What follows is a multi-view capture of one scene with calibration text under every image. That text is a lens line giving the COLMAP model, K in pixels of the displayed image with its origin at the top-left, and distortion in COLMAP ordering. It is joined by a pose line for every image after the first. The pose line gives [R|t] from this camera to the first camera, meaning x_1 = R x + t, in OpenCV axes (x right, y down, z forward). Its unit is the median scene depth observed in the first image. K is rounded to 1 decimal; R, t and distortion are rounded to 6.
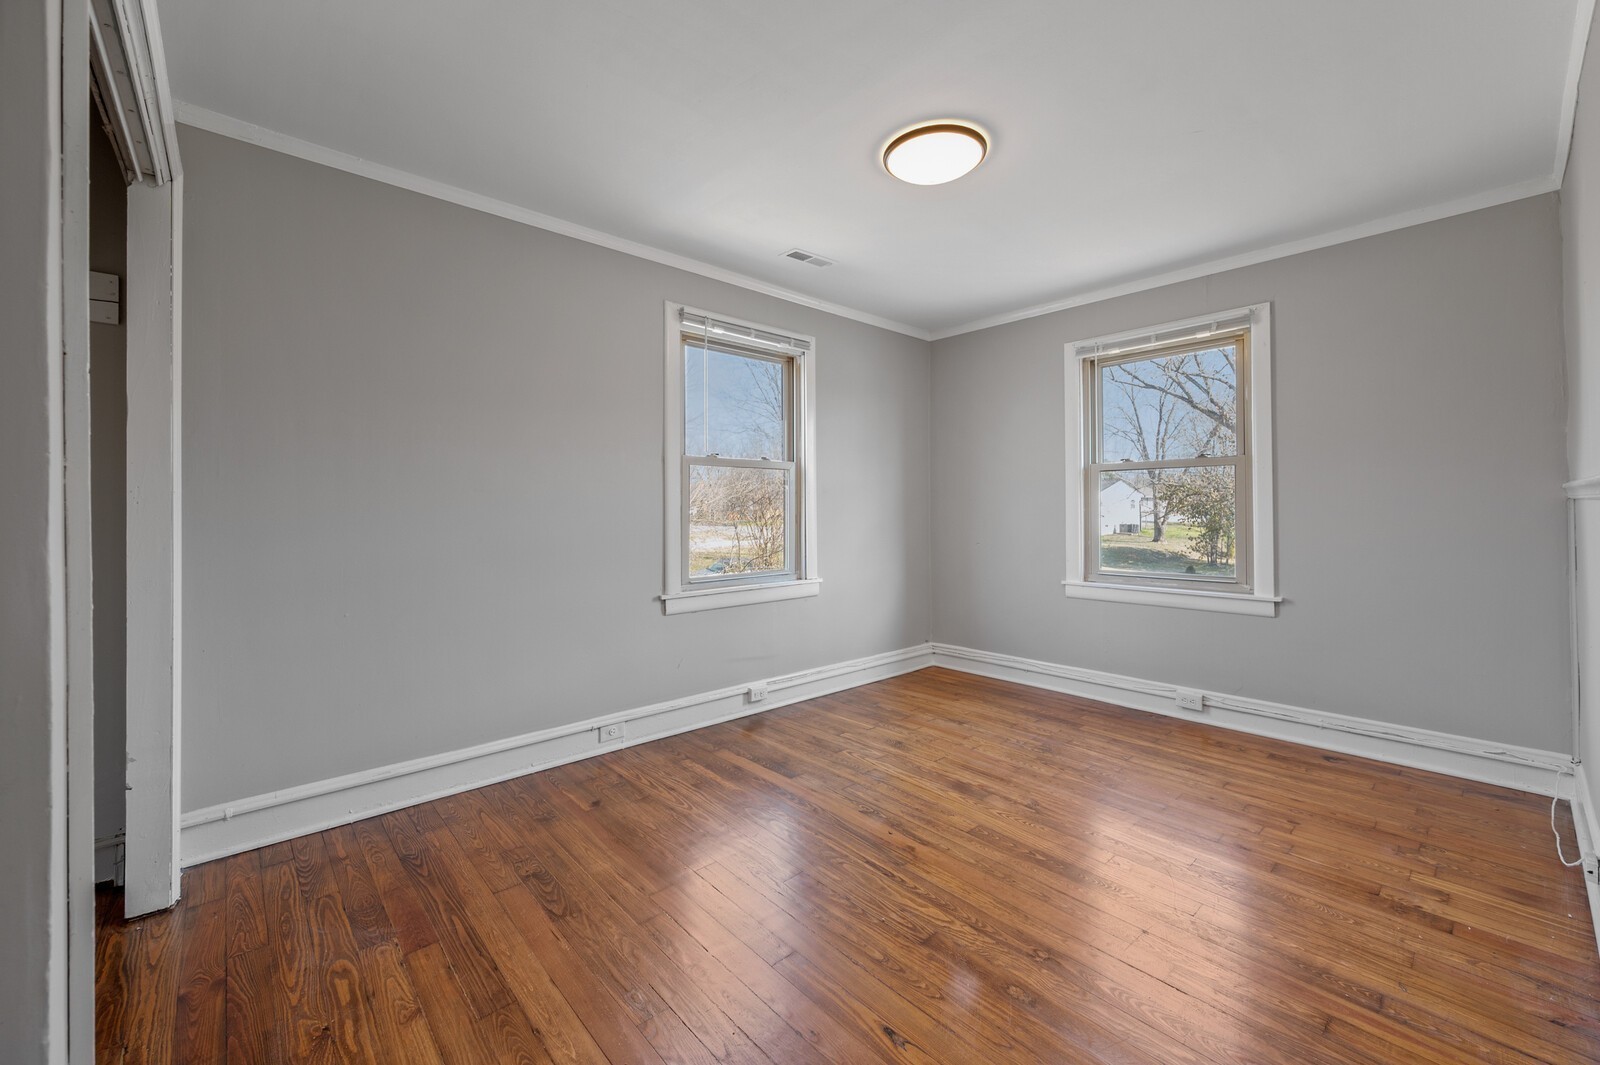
lens RADIAL K [[644.4, 0, 800.1], [0, 644.4, 508.3], [0, 0, 1]] dist [-0.000180, -0.000287]
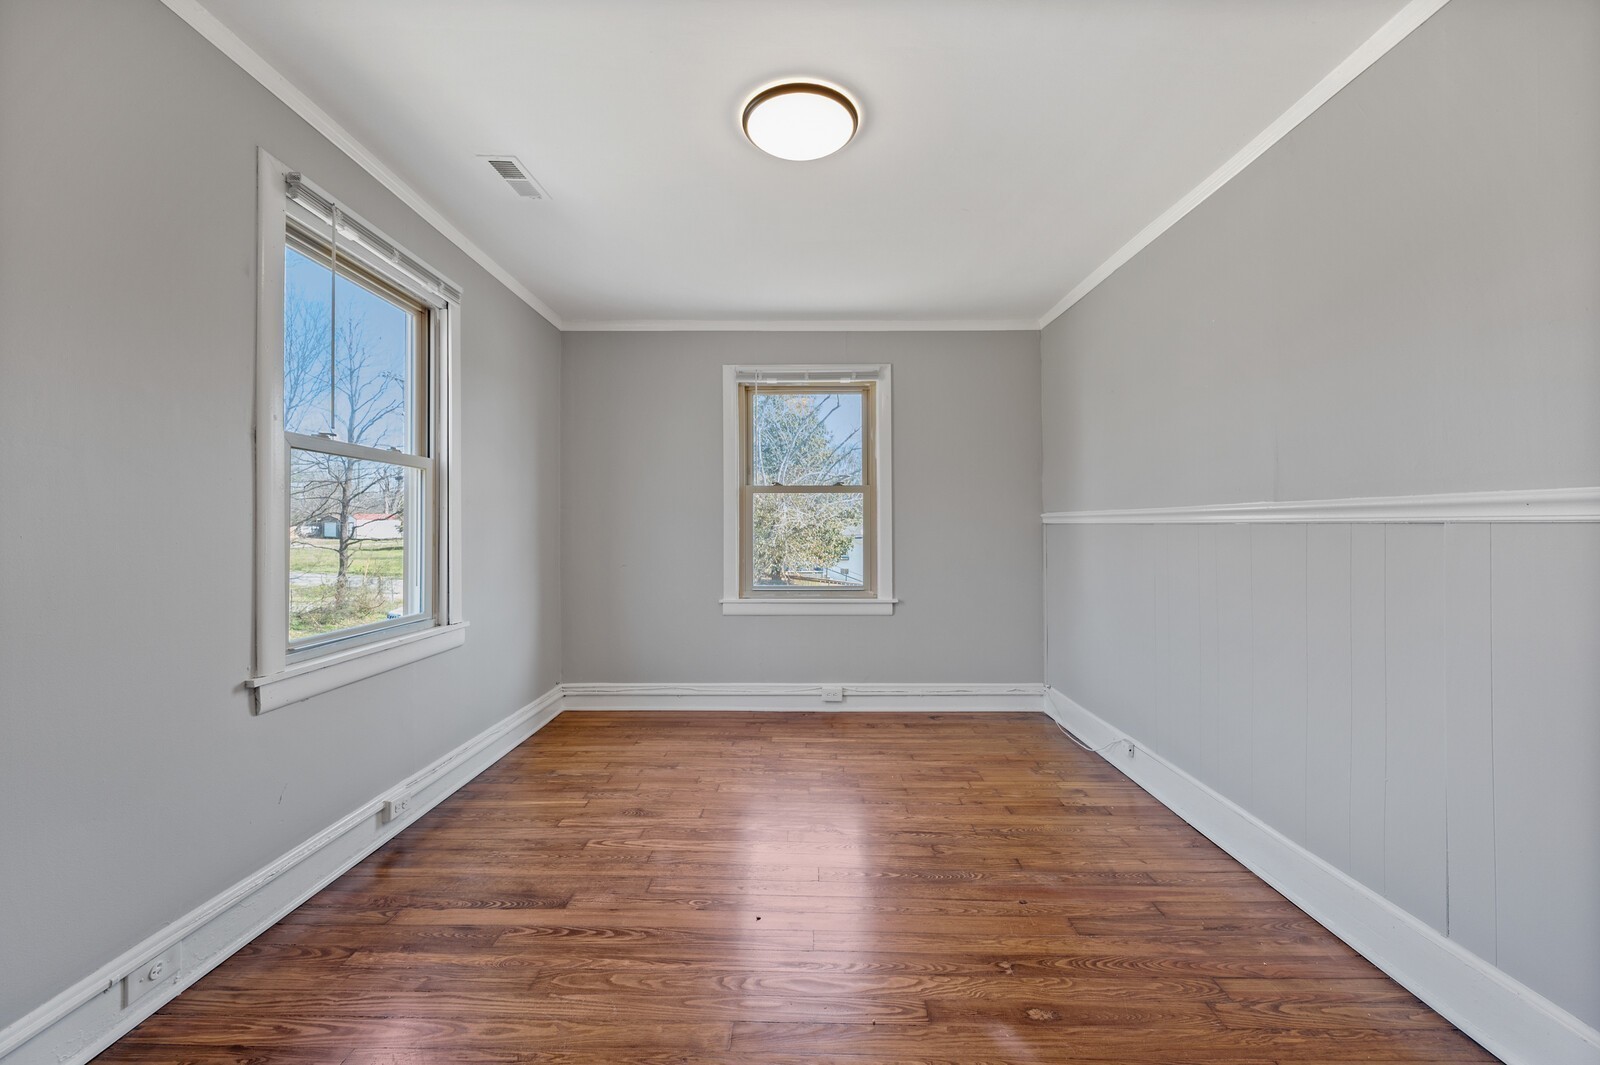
lens RADIAL K [[638.1, 0, 800.4], [0, 638.1, 528.7], [0, 0, 1]] dist [-0.000414, -0.000244]
pose [[0.674726, 0.006332, 0.738042, -0.297327], [-0.006186, 0.999977, -0.002924, 0.004526], [-0.738043, -0.002592, 0.674749, 0.283328]]
